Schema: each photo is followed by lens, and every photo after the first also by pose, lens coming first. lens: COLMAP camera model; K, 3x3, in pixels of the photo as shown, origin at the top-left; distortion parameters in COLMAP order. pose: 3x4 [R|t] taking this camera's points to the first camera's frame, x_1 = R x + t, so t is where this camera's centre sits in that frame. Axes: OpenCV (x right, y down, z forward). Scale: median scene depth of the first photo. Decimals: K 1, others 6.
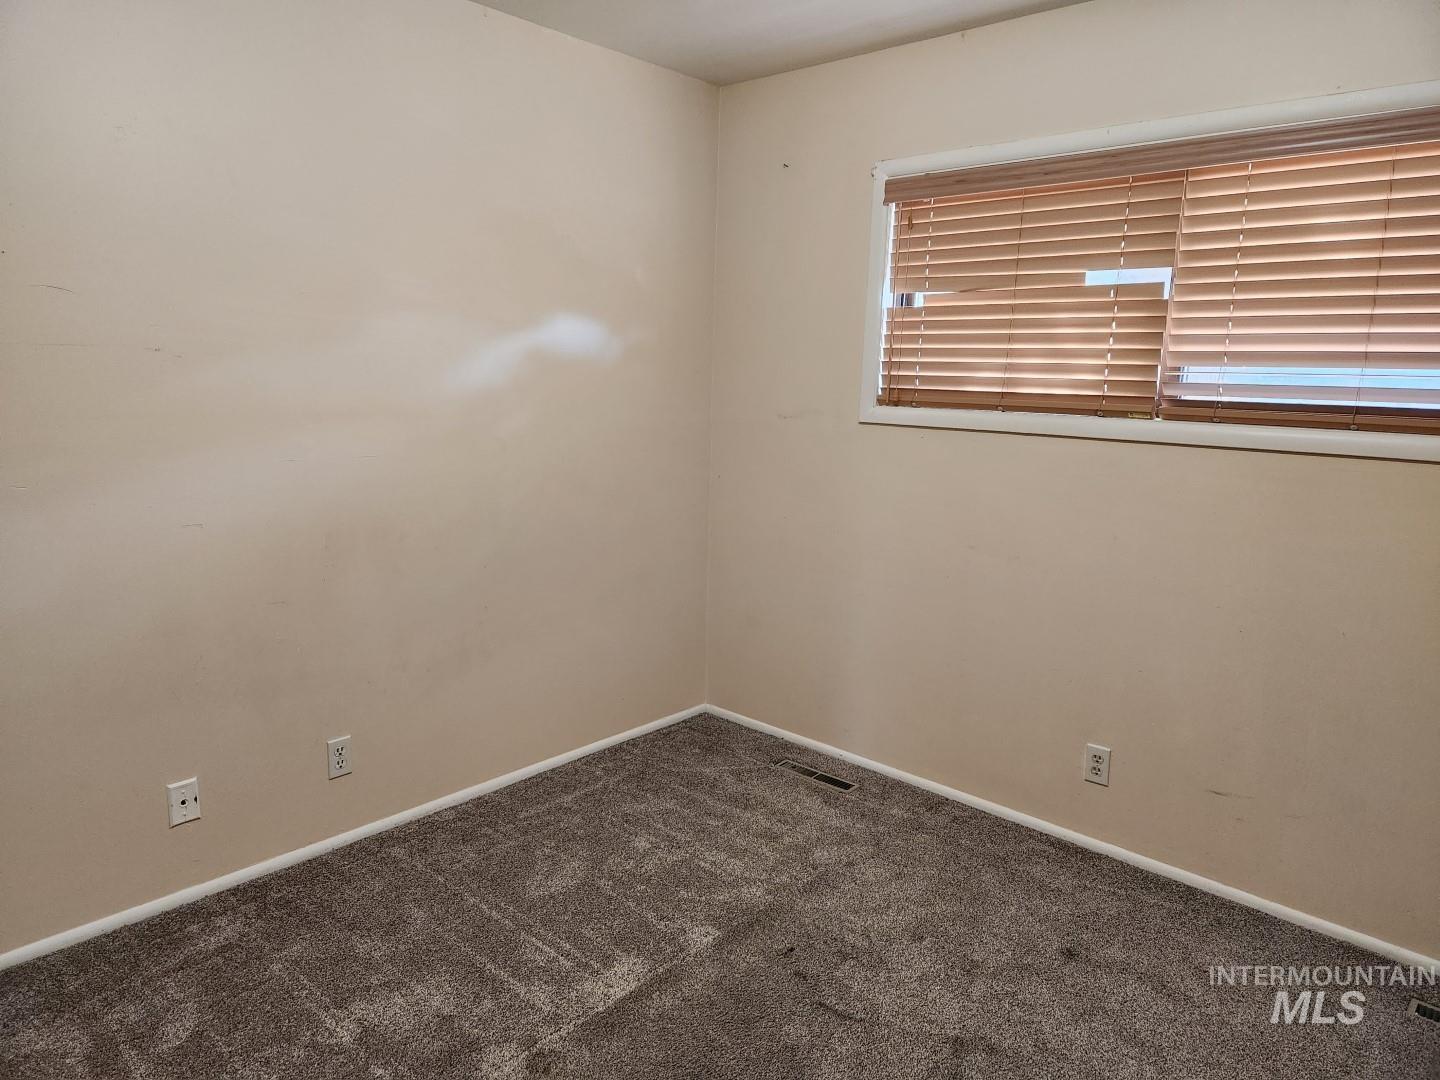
lens RADIAL K [[960.7, 0, 720.4], [0, 960.7, 539.4], [0, 0, 1]] dist [0.046720, -0.036881]
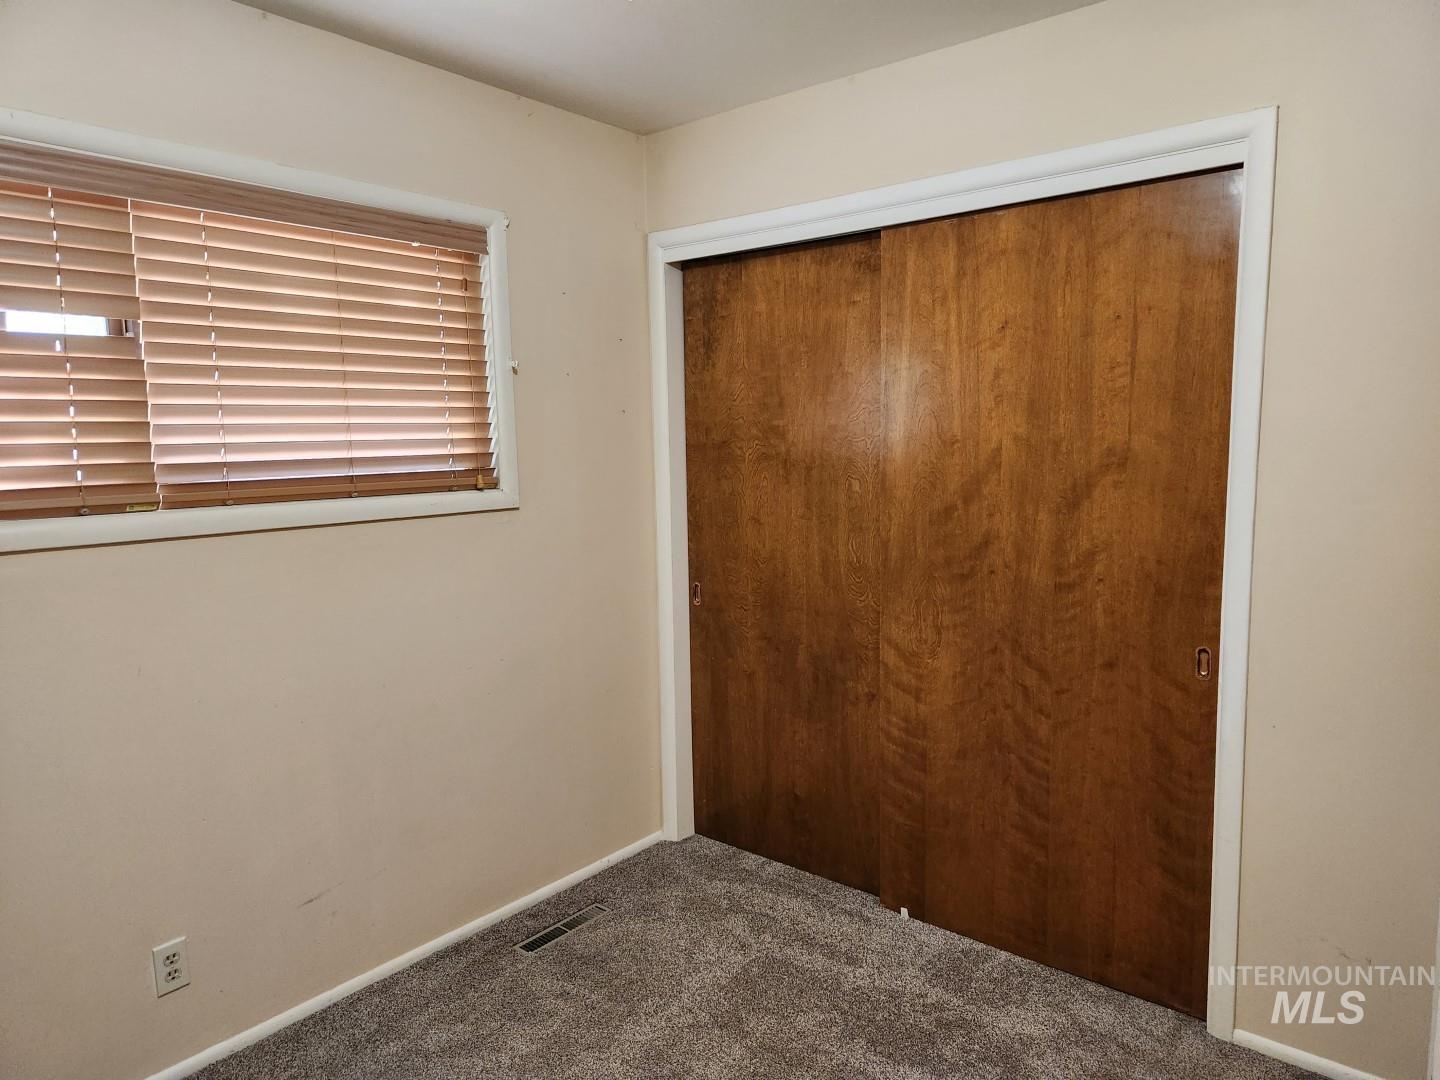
lens RADIAL K [[960.7, 0, 721.2], [0, 960.7, 536.7], [0, 0, 1]] dist [0.046720, -0.036881]
pose [[-0.058103, -0.146577, 0.987491, -0.354049], [0.176778, 0.972020, 0.154682, -0.140429], [-0.982534, 0.183555, -0.030565, 0.562334]]
